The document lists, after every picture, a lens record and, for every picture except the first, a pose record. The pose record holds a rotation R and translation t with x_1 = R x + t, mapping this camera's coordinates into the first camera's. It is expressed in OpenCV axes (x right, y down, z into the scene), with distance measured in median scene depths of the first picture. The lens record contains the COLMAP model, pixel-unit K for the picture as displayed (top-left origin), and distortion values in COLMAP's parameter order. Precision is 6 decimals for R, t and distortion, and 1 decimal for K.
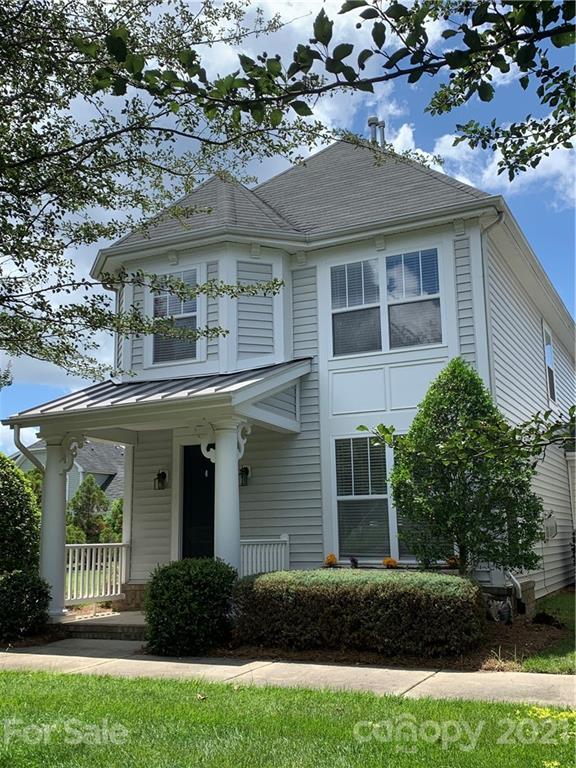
lens RADIAL K [[817.1, 0, 284.8], [0, 817.1, 382.8], [0, 0, 1]] dist [-0.010755, 0.000000]
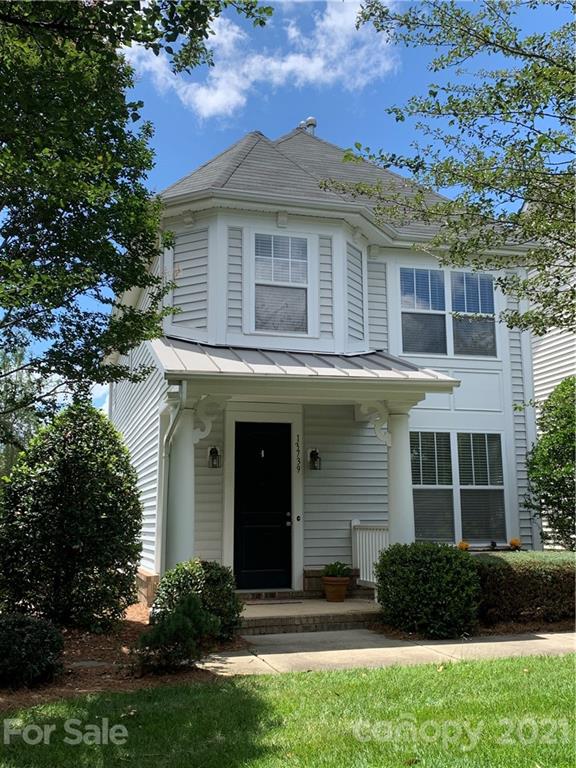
lens RADIAL K [[817.1, 0, 287.0], [0, 817.1, 383.9], [0, 0, 1]] dist [-0.010755, 0.000000]
pose [[0.749465, 0.123930, 0.650341, -0.923198], [-0.130325, 0.990720, -0.038604, 0.085575], [-0.649090, -0.055823, 0.758661, 0.368819]]
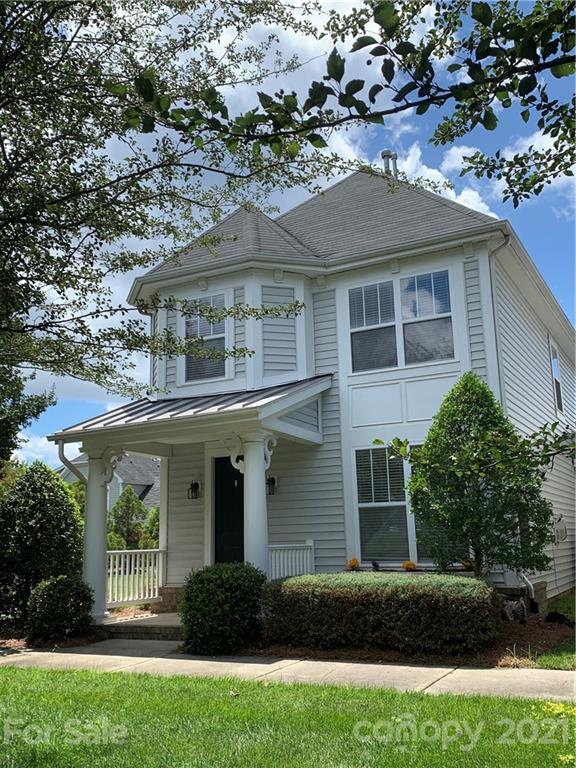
lens RADIAL K [[757.1, 0, 291.6], [0, 757.1, 380.7], [0, 0, 1]] dist [-0.012544, 0.000000]
pose [[0.999625, -0.015314, -0.022718, 0.001905], [0.014791, 0.999626, -0.022982, -0.000121], [0.023061, 0.022637, 0.999478, 0.006696]]
